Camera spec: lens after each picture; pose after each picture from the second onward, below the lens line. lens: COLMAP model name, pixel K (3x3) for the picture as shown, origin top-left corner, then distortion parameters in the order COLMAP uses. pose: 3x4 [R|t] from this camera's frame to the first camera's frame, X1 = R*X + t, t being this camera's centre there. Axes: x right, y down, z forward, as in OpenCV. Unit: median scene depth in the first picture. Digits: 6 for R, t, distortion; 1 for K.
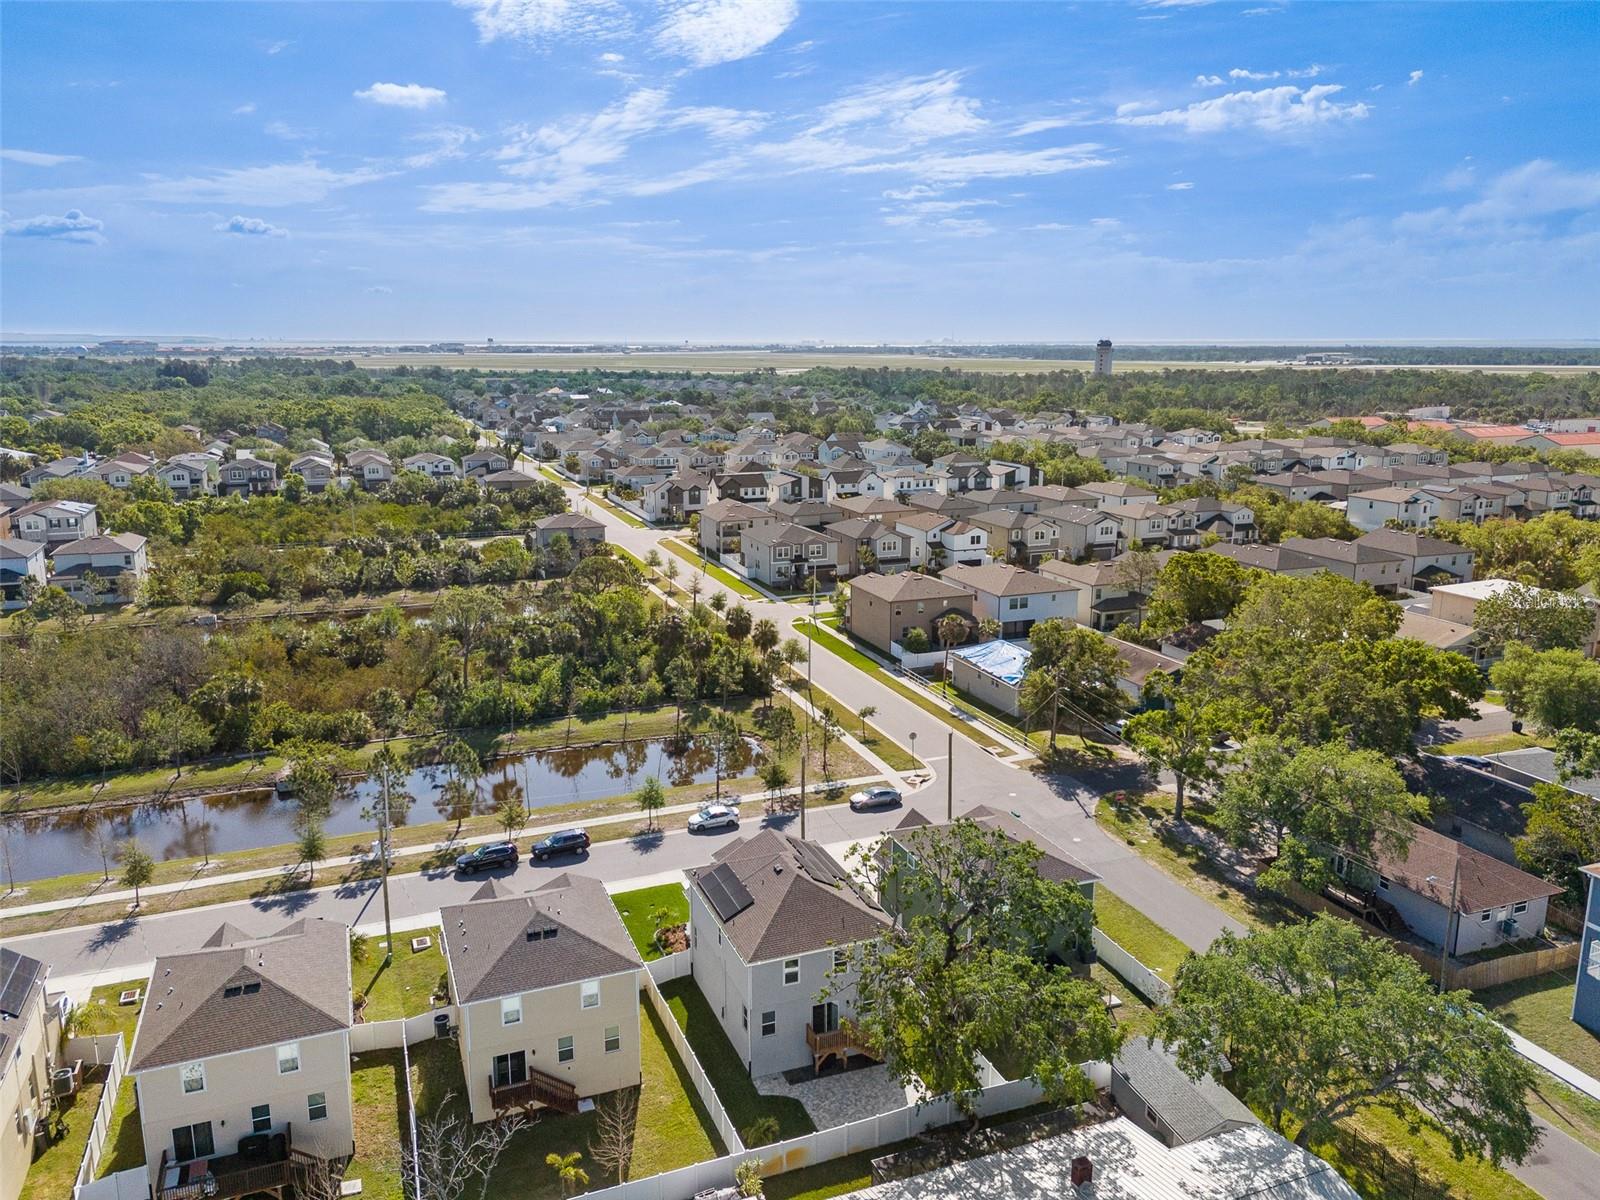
lens RADIAL K [[1181.8, 0, 806.7], [0, 1181.8, 610.0], [0, 0, 1]] dist [0.082648, -0.083842]
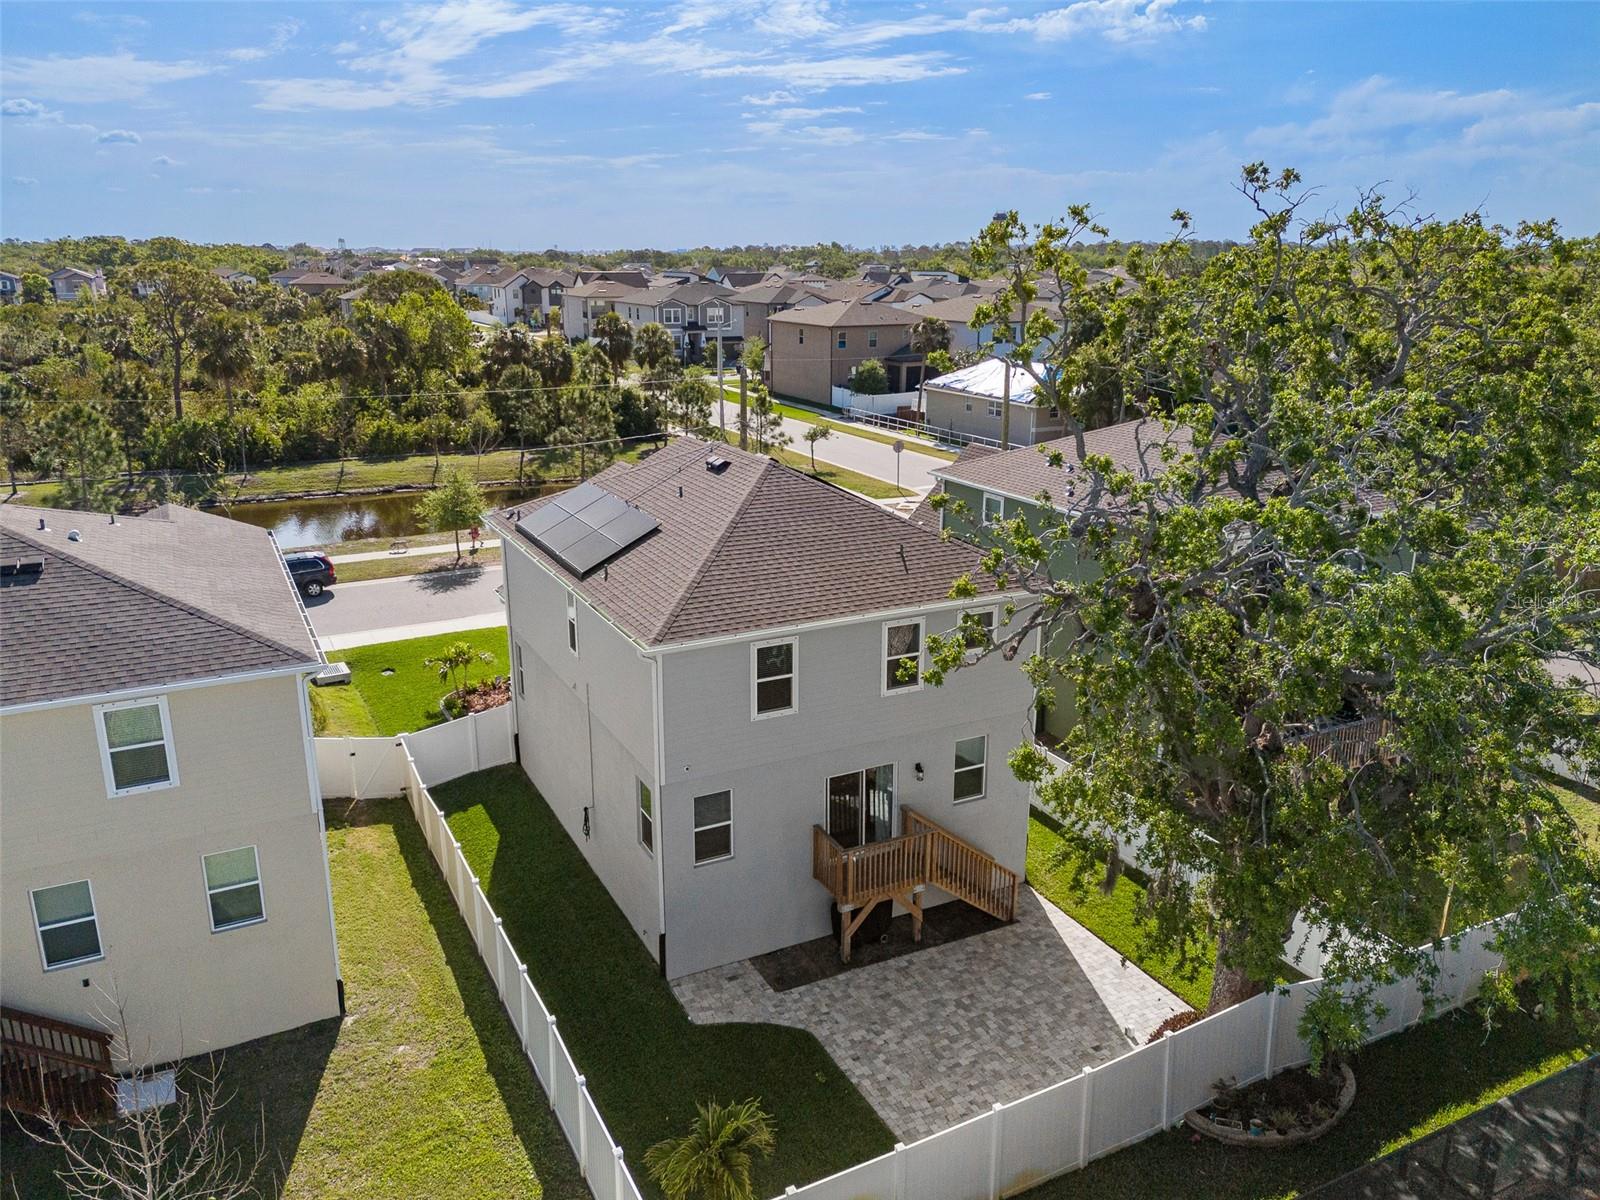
lens RADIAL K [[1153.3, 0, 766.3], [0, 1153.3, 601.1], [0, 0, 1]] dist [0.140624, -0.081683]
pose [[0.996928, -0.029341, 0.072627, -0.017978], [0.024891, 0.997801, 0.061433, 0.118649], [-0.074270, -0.059436, 0.995465, 0.301082]]
